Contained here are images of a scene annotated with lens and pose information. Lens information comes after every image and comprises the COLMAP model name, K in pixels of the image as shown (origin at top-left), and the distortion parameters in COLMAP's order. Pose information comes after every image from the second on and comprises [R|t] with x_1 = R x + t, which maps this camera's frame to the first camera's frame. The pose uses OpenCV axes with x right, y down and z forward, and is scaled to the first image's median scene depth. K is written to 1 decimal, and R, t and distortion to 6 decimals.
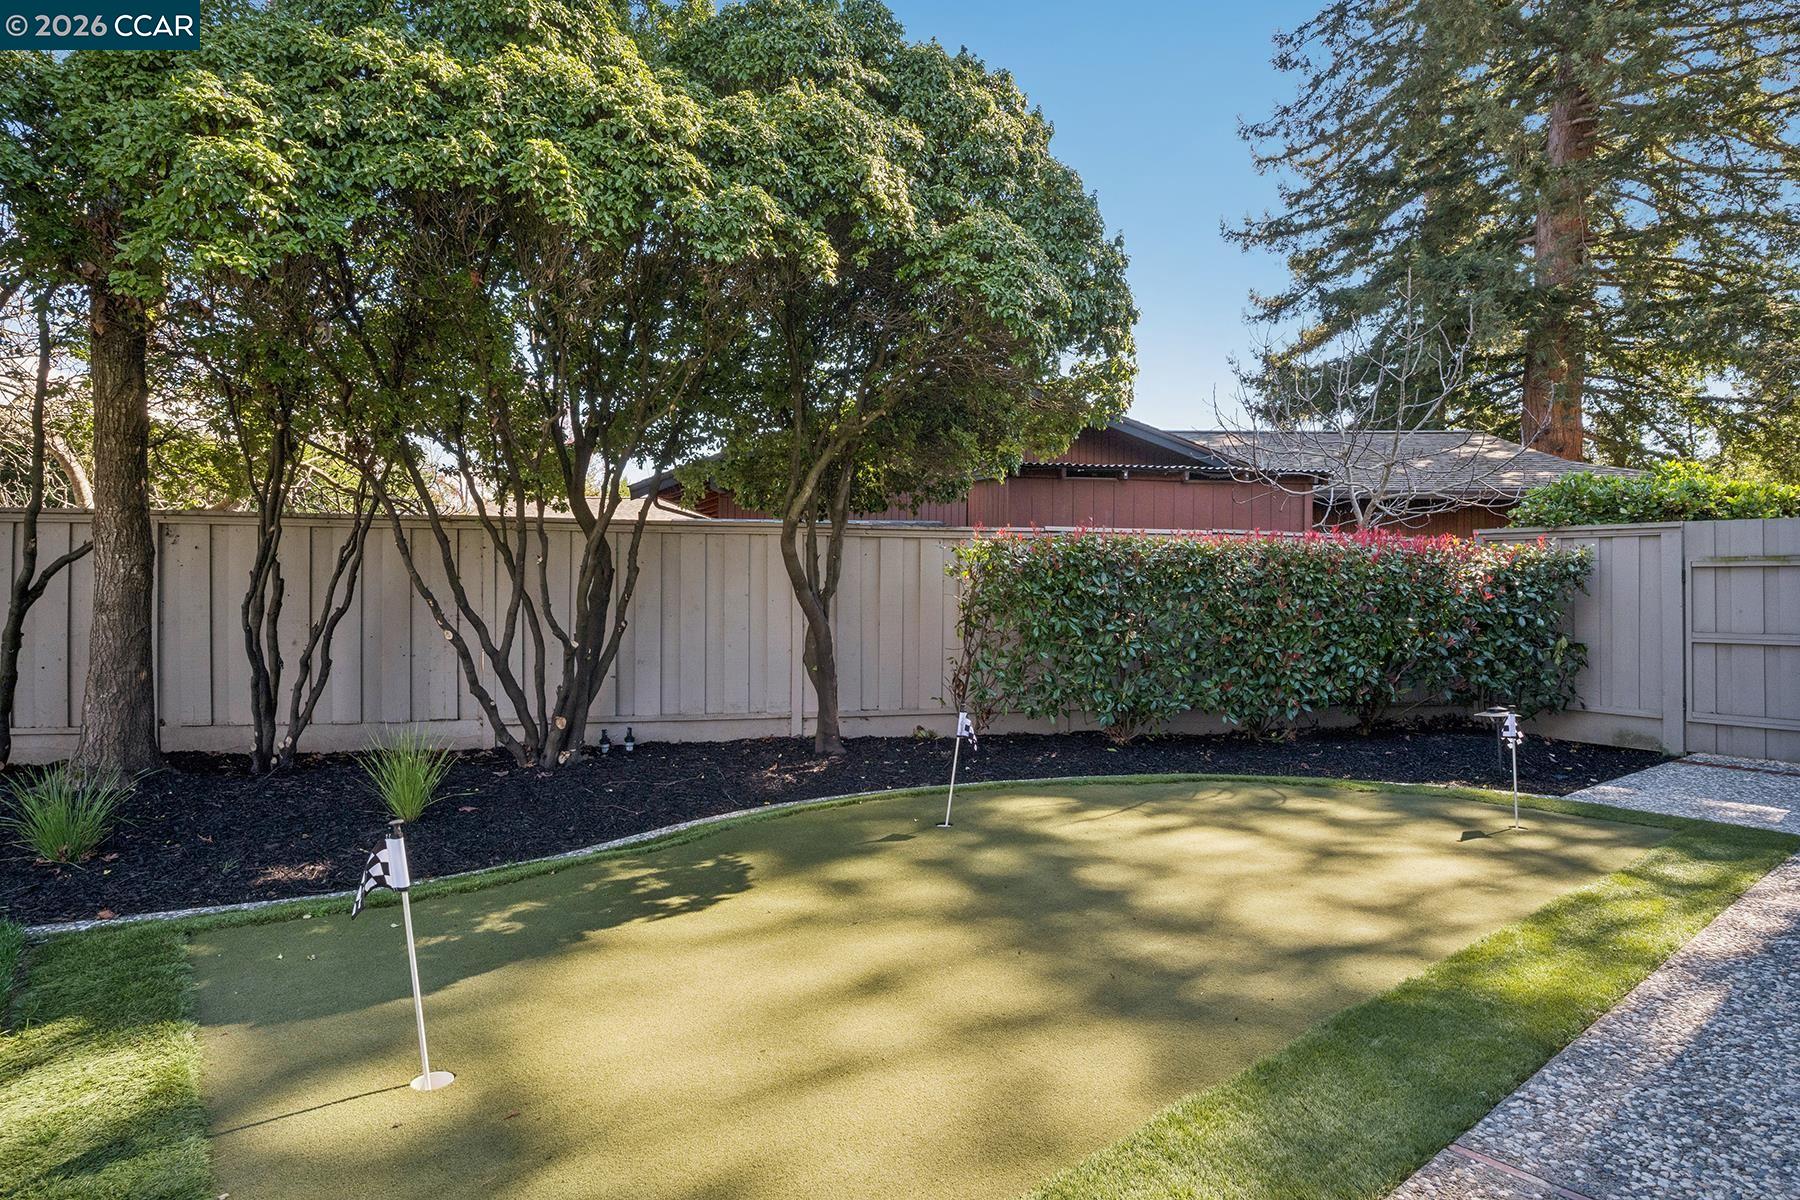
lens RADIAL K [[949.5, 0, 894.4], [0, 949.5, 586.1], [0, 0, 1]] dist [-0.003803, -0.000114]
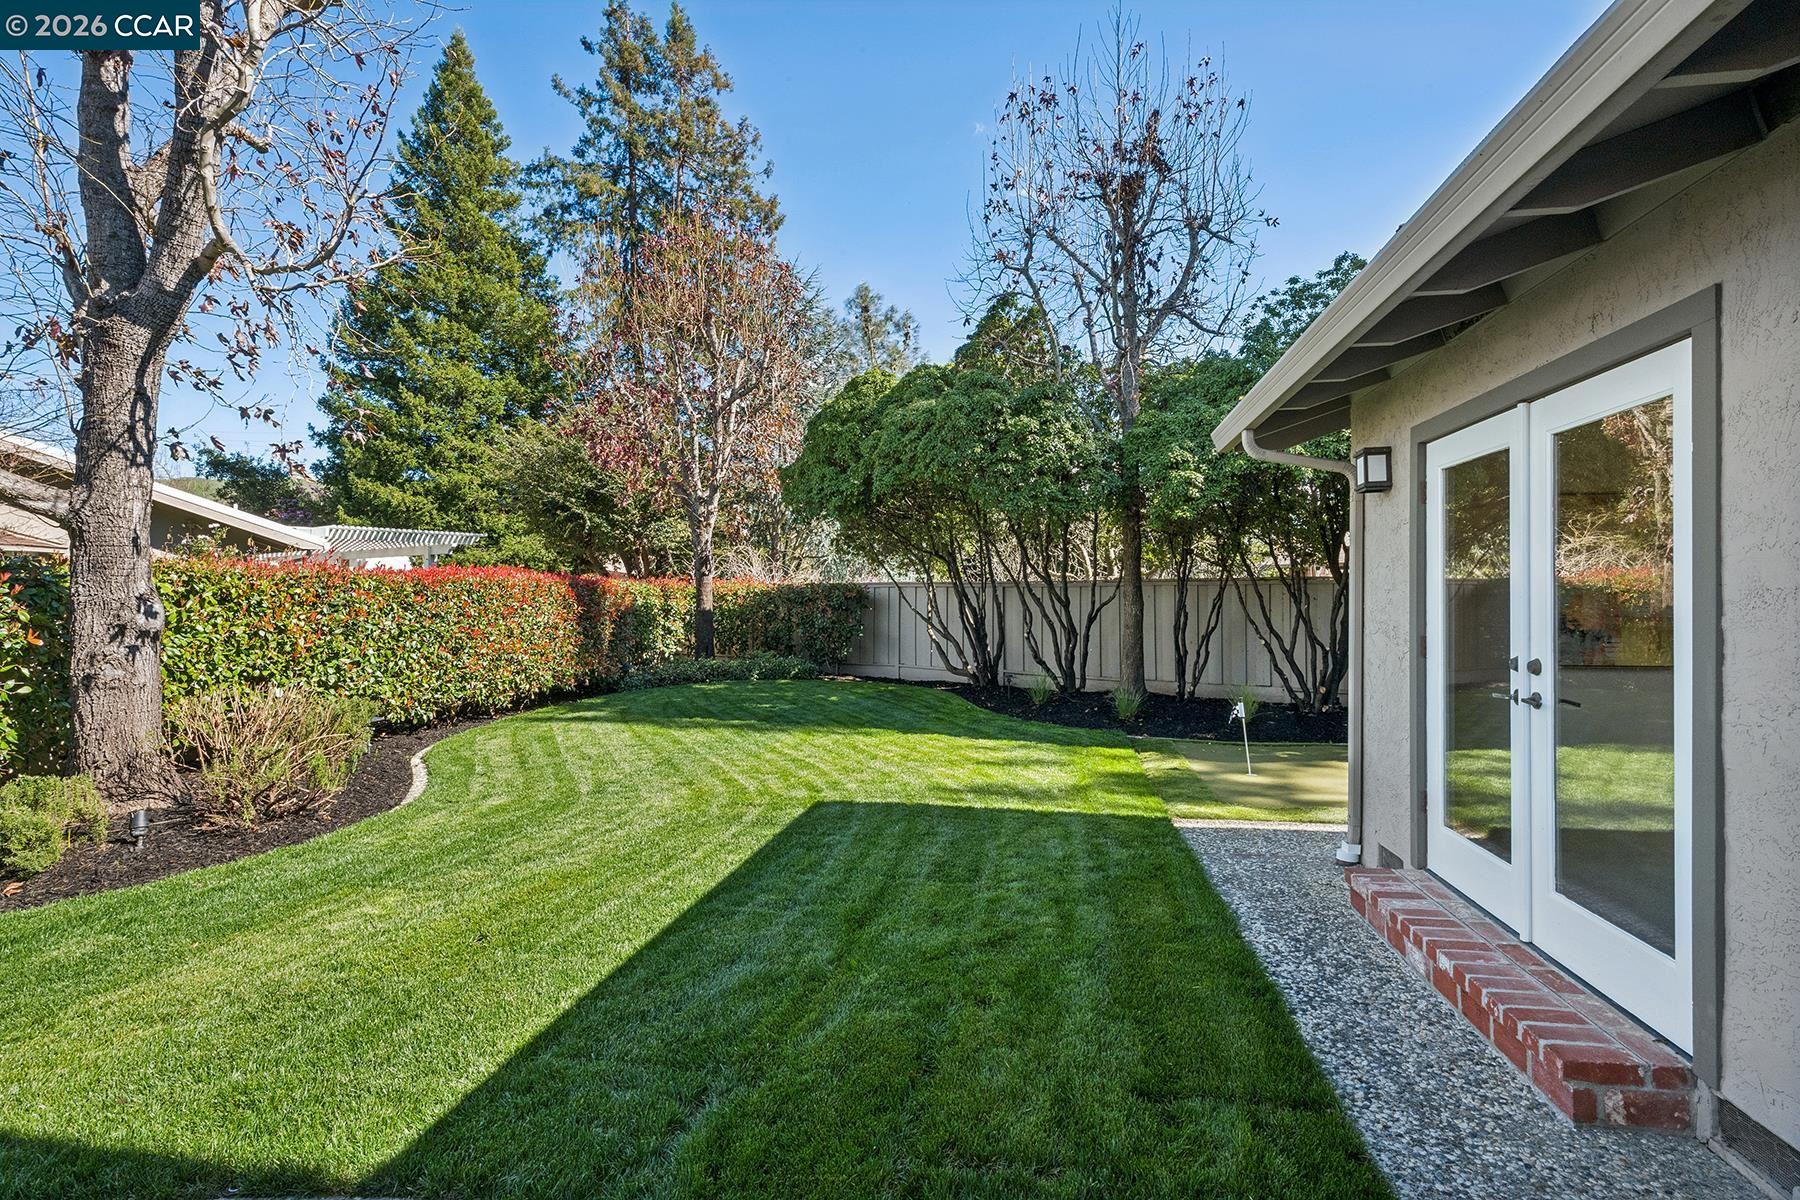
lens RADIAL K [[867.3, 0, 899.2], [0, 867.3, 600.0], [0, 0, 1]] dist [-0.002185, -0.000039]
pose [[0.657144, -0.003034, -0.753759, 0.406588], [0.011866, 0.999910, 0.006319, -0.057408], [0.753672, -0.013097, 0.657121, -0.786117]]
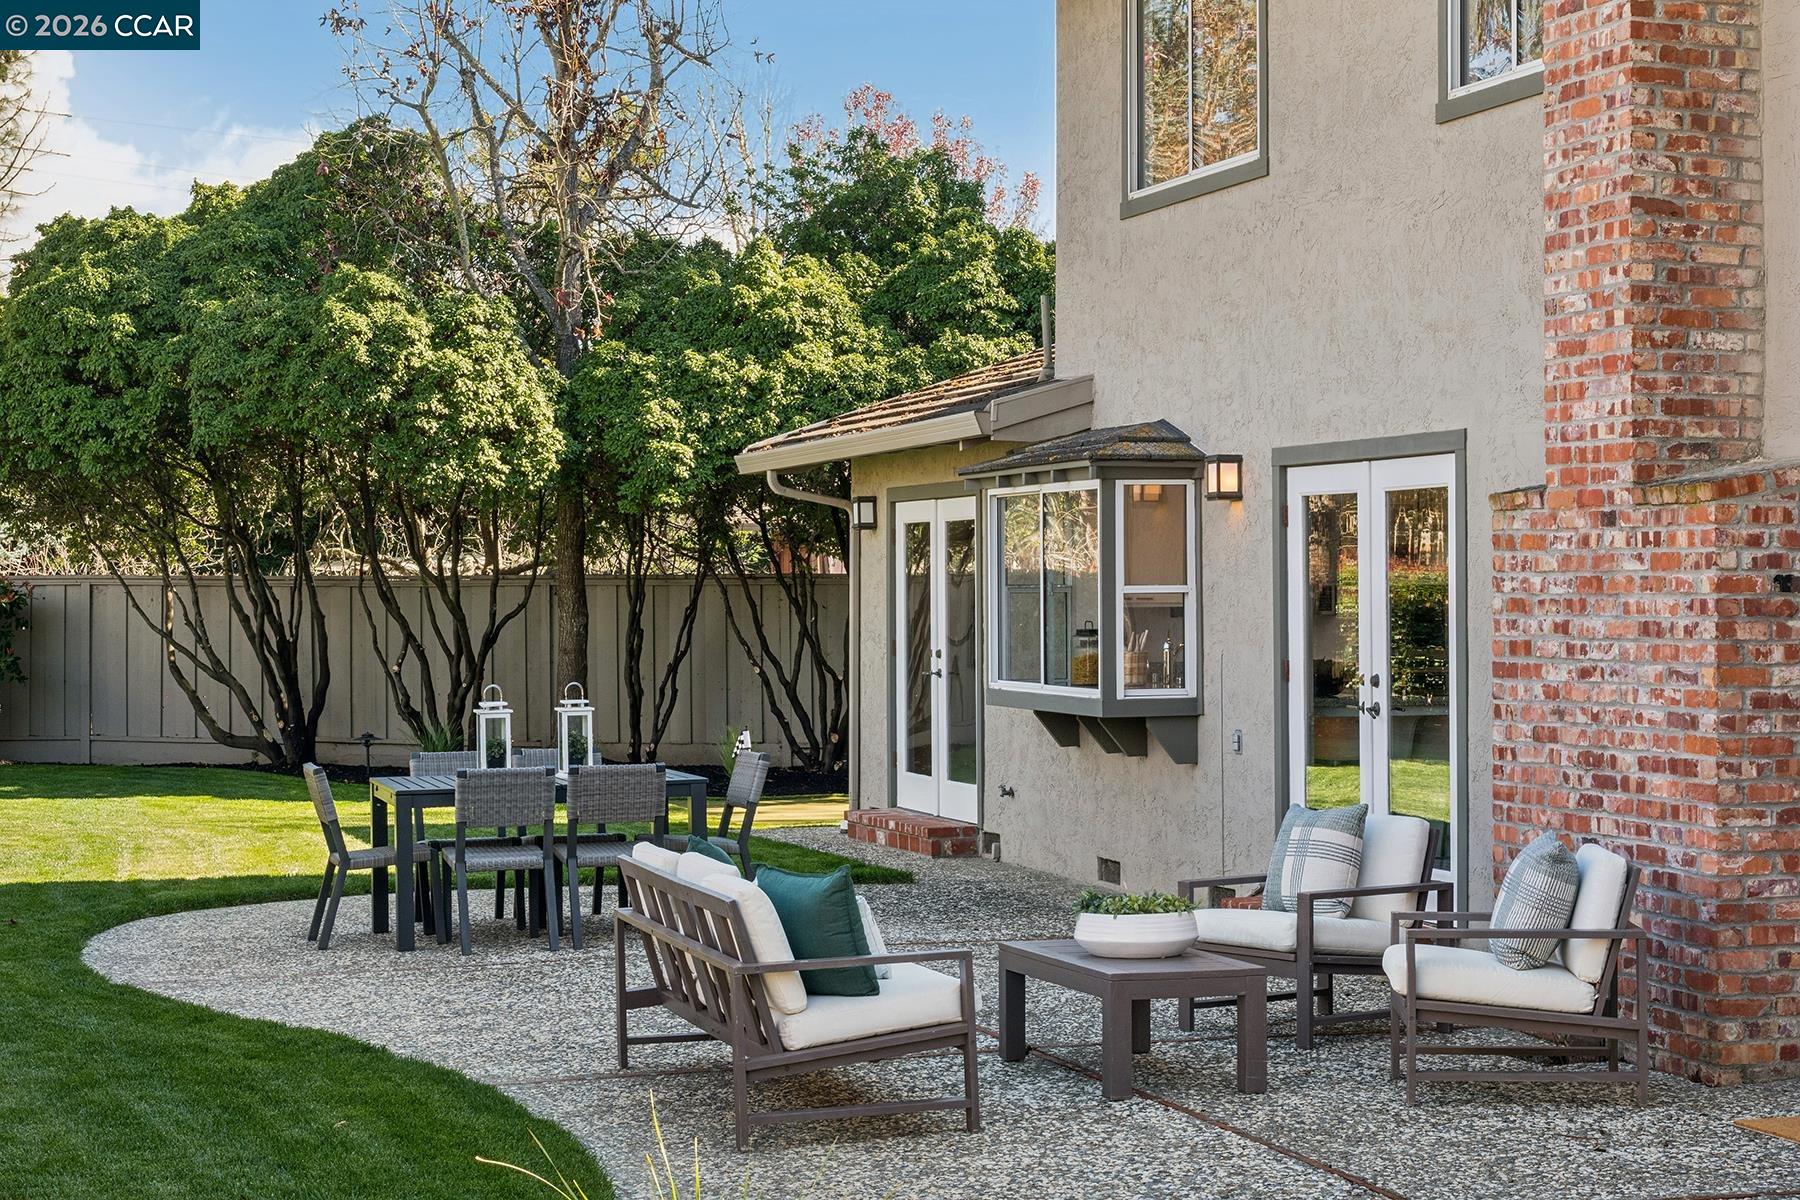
lens RADIAL K [[3197.0, 0, 900.0], [0, 3197.0, 599.6], [0, 0, 1]] dist [-0.006347, 0.000000]
pose [[0.927543, -0.005172, -0.373680, 1.444999], [0.010754, 0.999860, 0.012853, -0.107715], [0.373561, -0.015940, 0.927468, -3.195214]]
